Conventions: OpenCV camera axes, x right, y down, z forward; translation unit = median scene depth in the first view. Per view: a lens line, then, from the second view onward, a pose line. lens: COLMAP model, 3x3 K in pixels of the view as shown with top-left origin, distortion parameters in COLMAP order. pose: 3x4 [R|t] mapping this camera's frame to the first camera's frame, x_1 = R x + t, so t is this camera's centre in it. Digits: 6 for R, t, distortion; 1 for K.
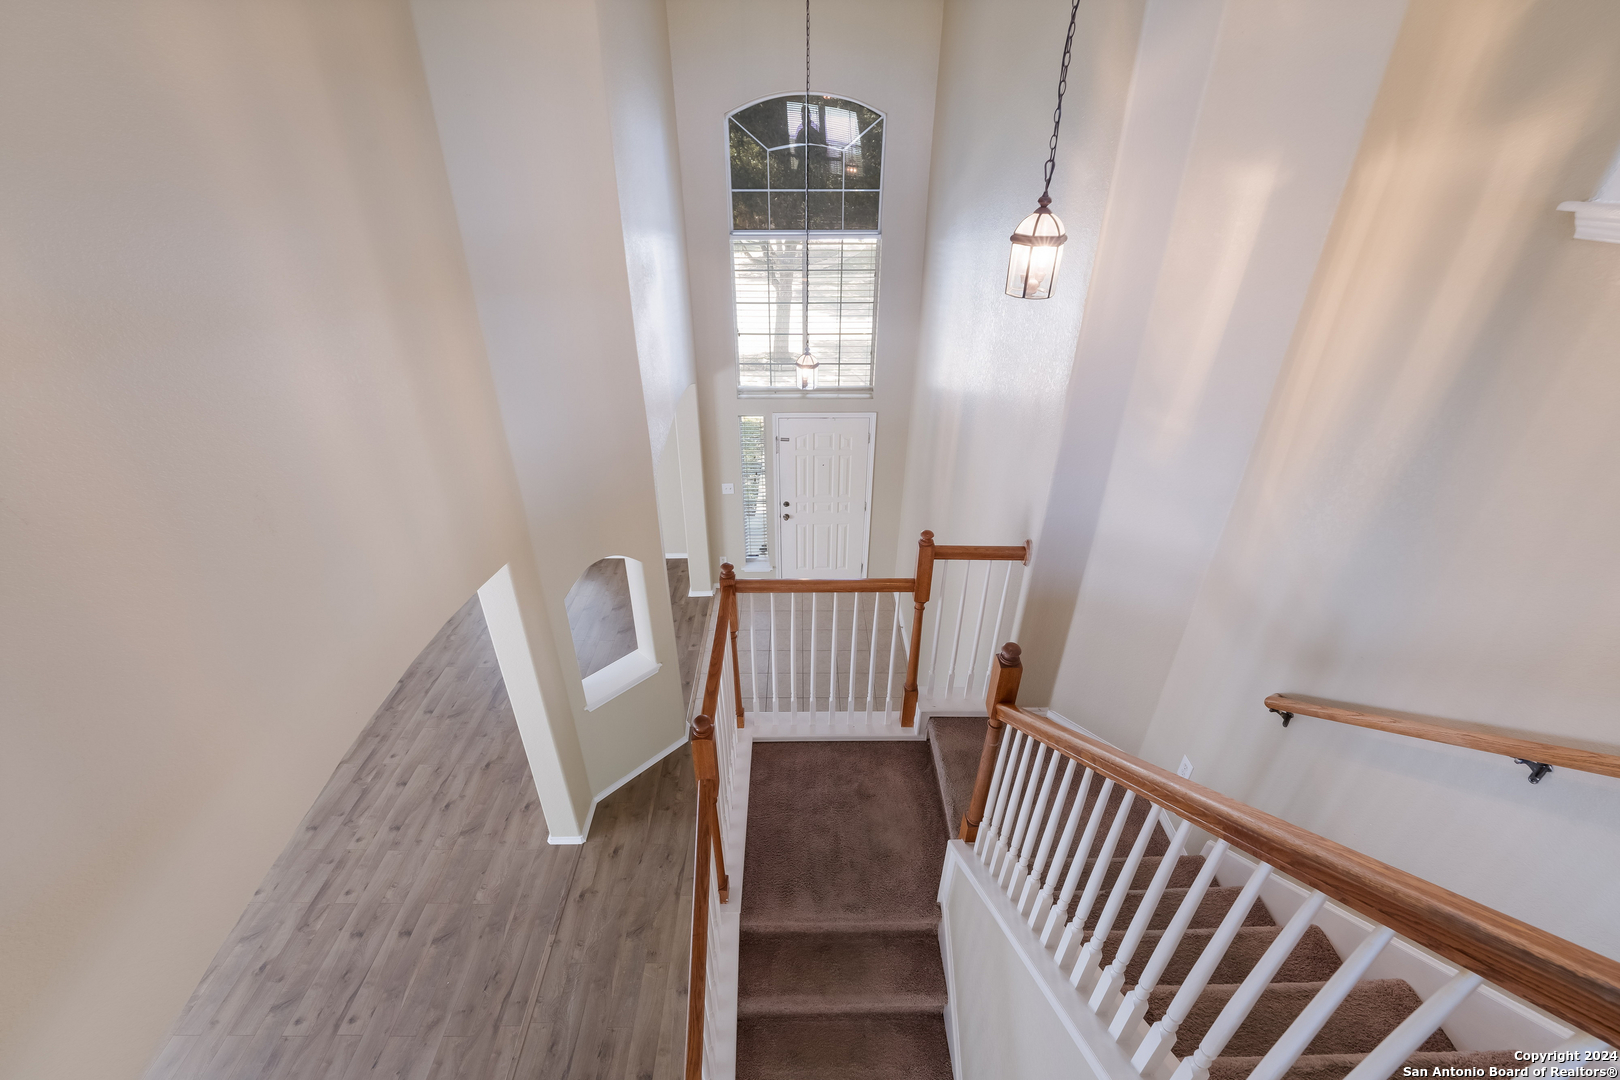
lens RADIAL K [[653.1, 0, 802.5], [0, 653.1, 549.8], [0, 0, 1]] dist [-0.002634, 0.000152]
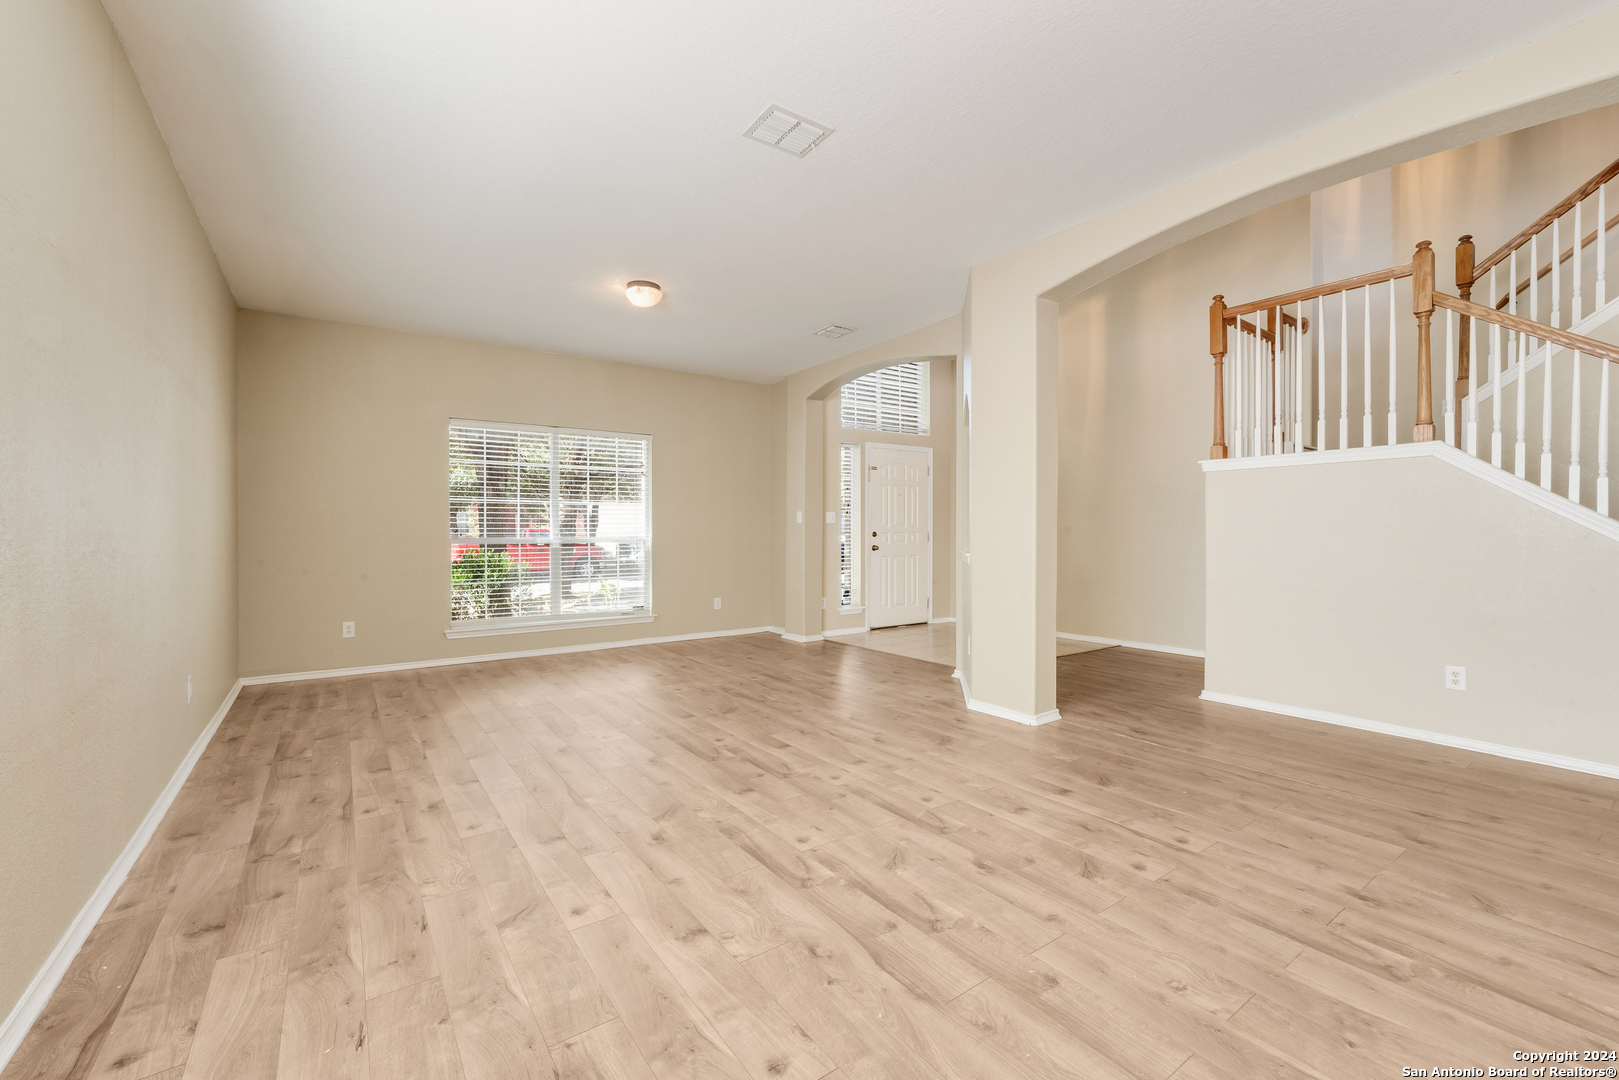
lens RADIAL K [[650.9, 0, 790.0], [0, 650.9, 538.9], [0, 0, 1]] dist [-0.018490, -0.000093]
pose [[0.826324, -0.006620, 0.563156, -1.149369], [0.303261, 0.847820, -0.435011, 0.554069], [-0.474575, 0.530244, 0.702581, 0.531877]]
